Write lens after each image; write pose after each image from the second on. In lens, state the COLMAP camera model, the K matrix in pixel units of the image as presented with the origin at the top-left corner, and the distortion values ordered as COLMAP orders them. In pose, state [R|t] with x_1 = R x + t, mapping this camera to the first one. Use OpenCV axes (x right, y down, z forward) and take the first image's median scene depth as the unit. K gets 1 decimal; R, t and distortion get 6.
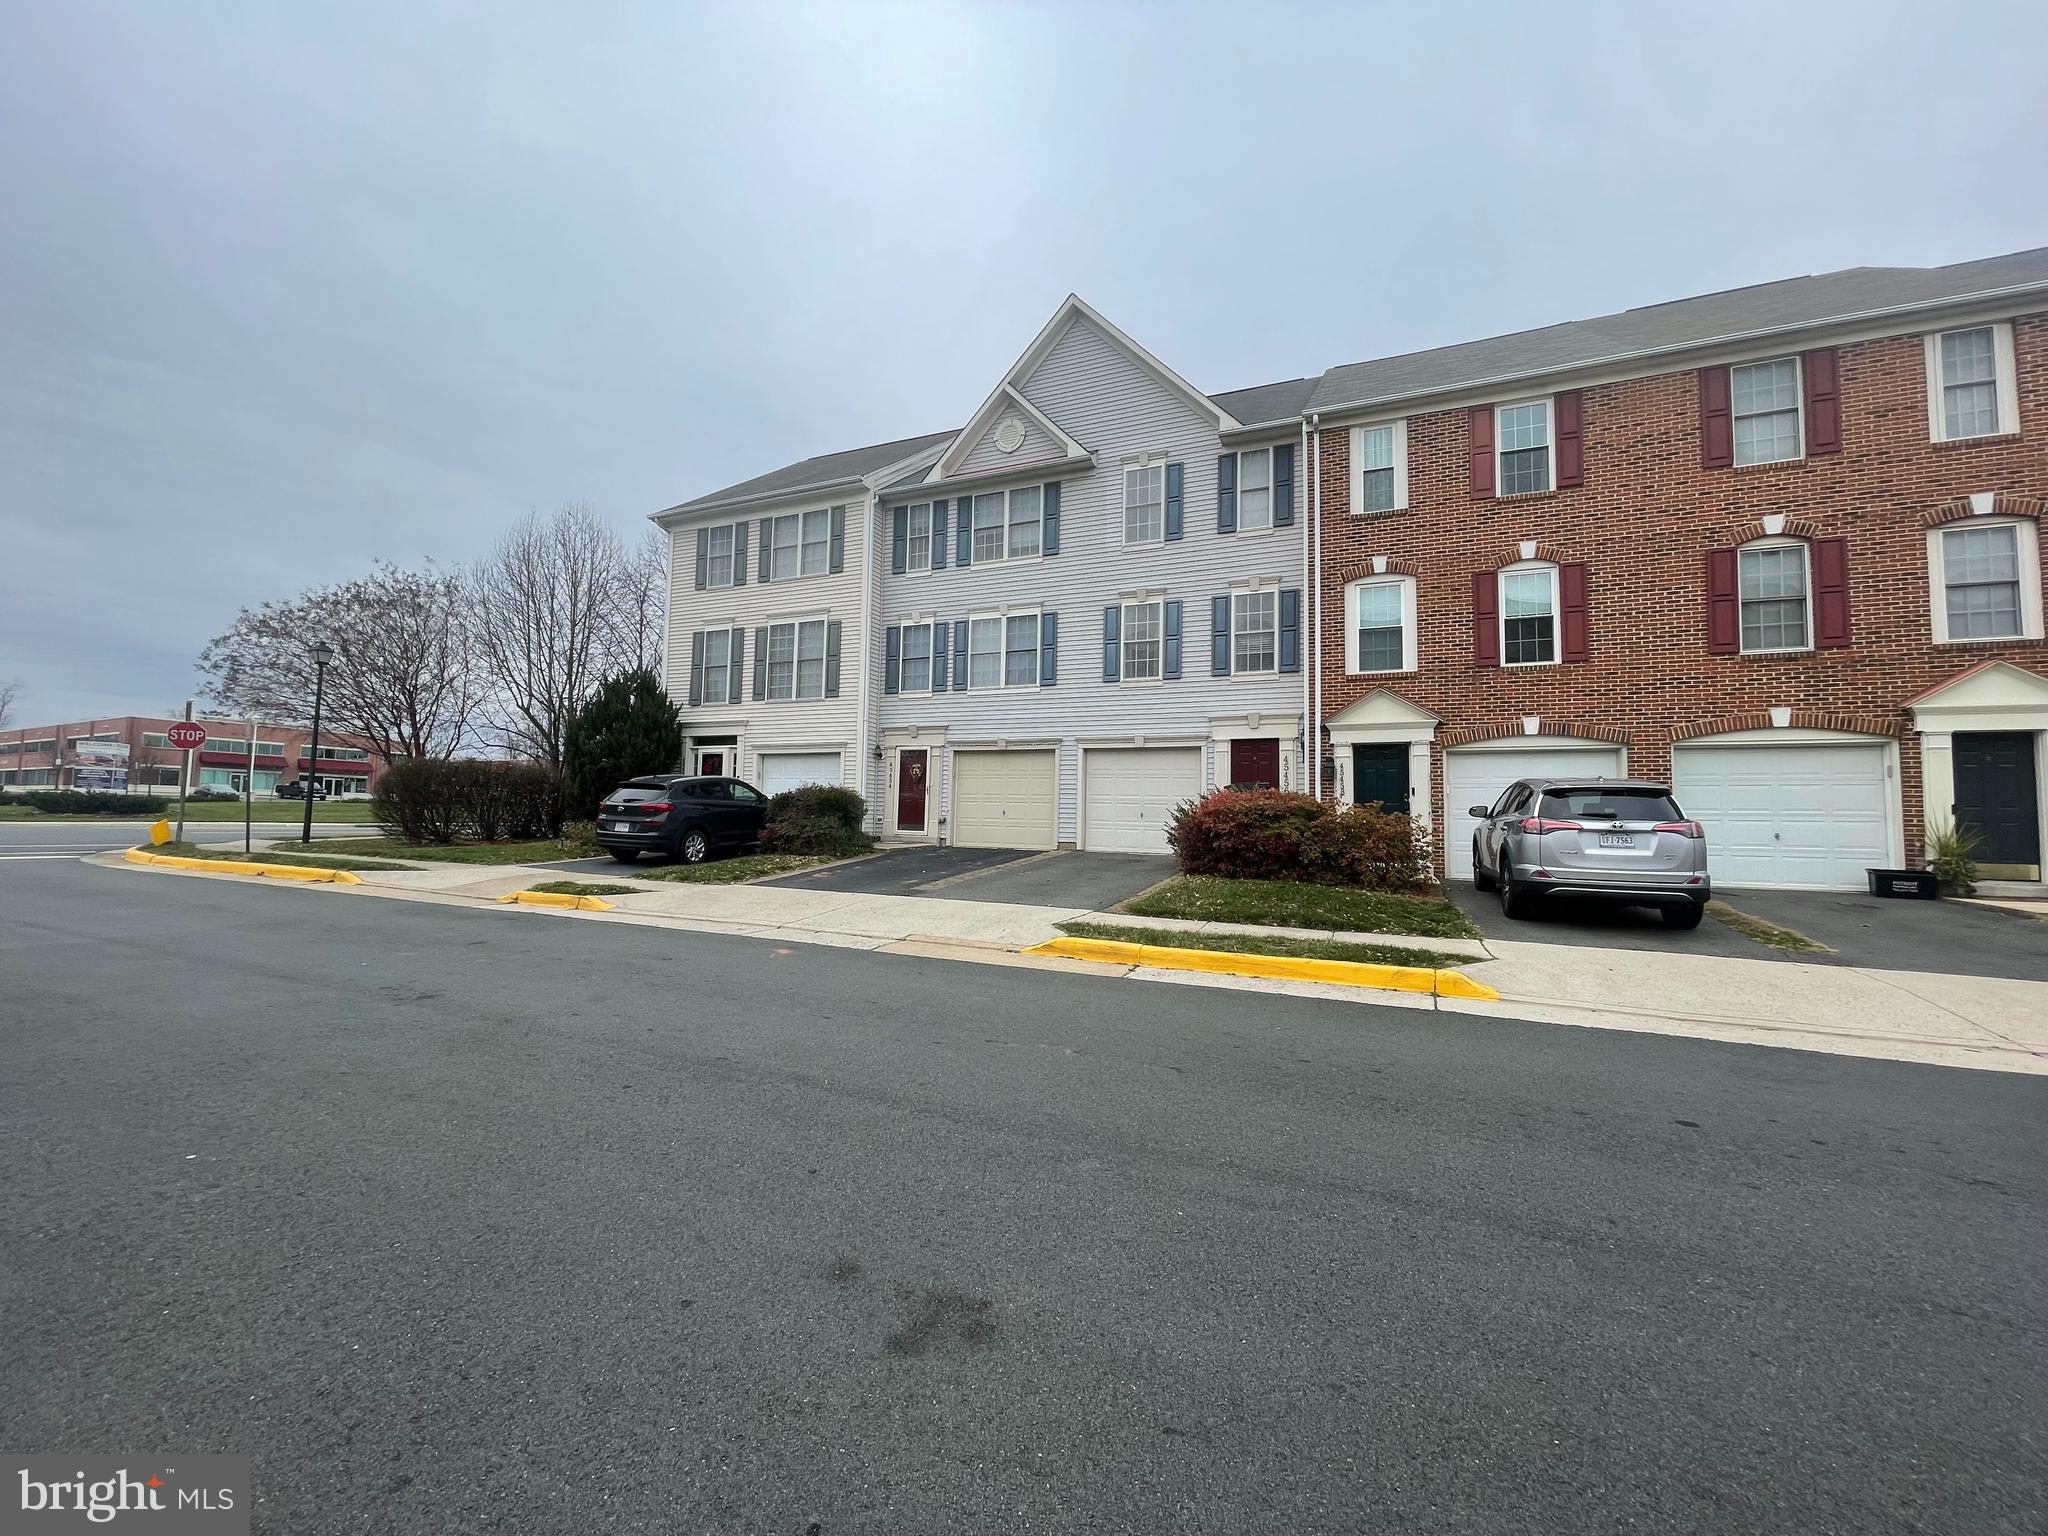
lens RADIAL K [[821.8, 0, 1022.2], [0, 821.8, 772.2], [0, 0, 1]] dist [-0.000640, 0.000062]
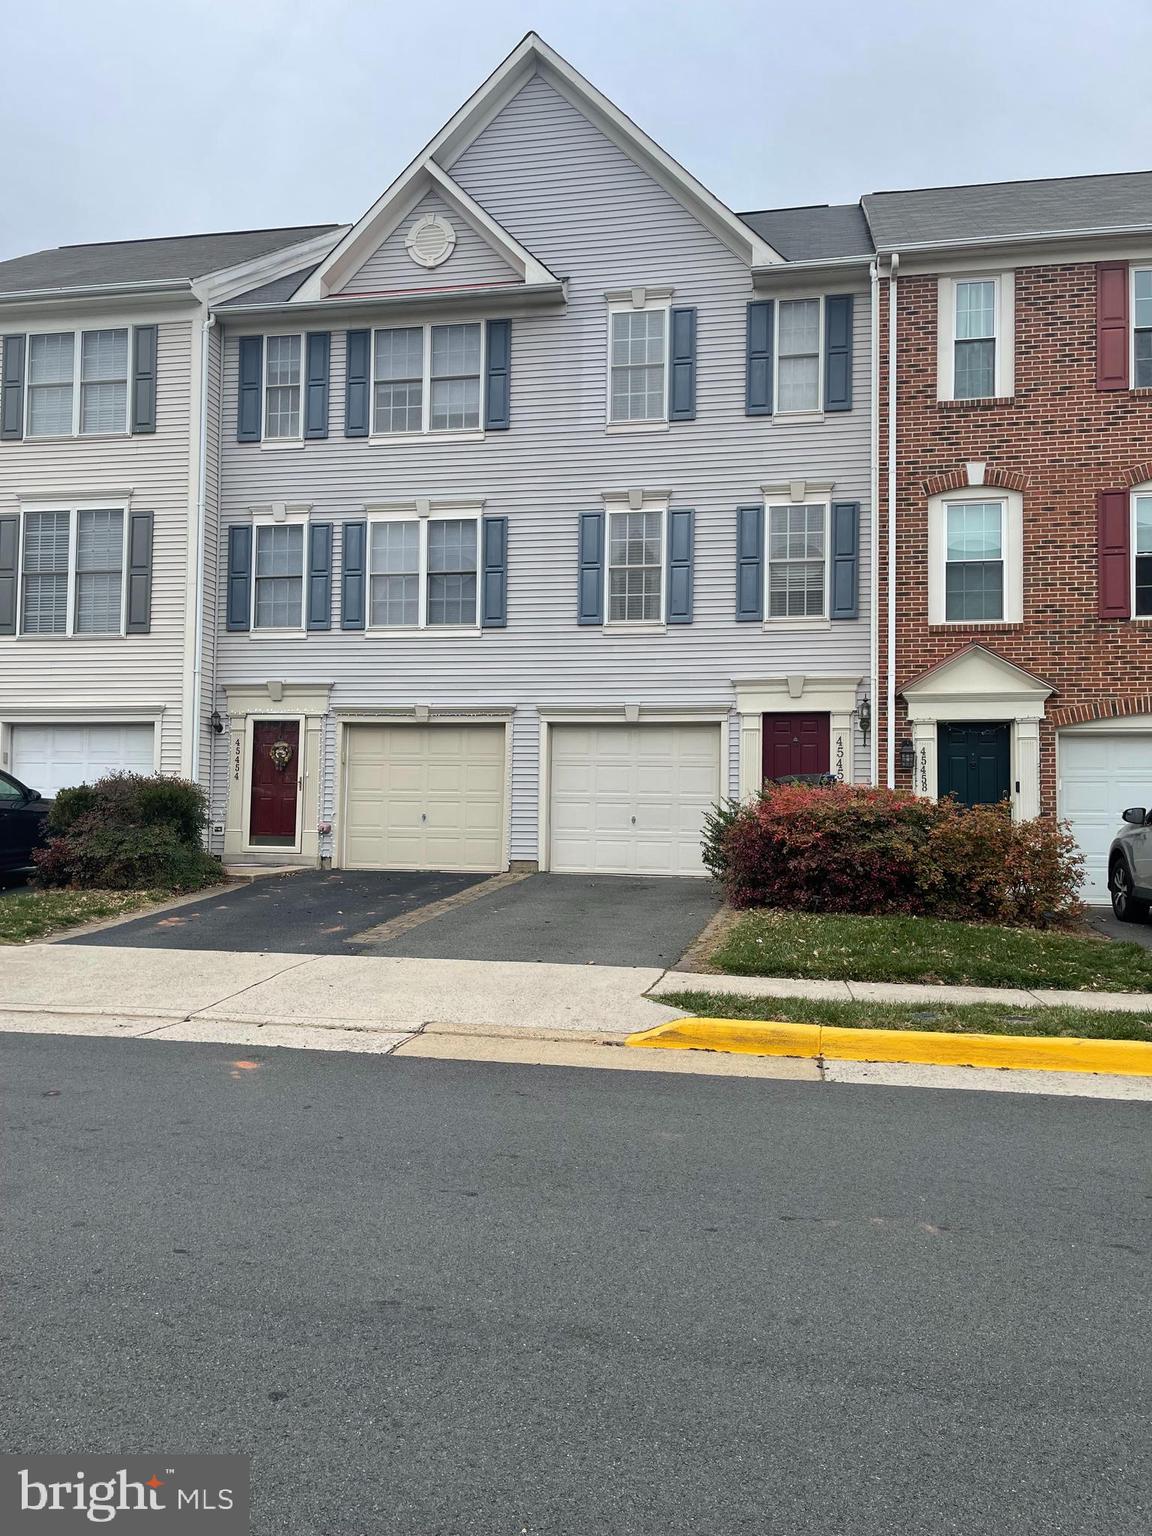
lens RADIAL K [[1153.0, 0, 578.2], [0, 1153.0, 774.2], [0, 0, 1]] dist [0.040558, -0.012951]
pose [[0.973195, 0.003265, 0.229958, -0.124406], [-0.007450, 0.999822, 0.017334, -0.002679], [-0.229861, -0.018583, 0.973046, 0.071976]]
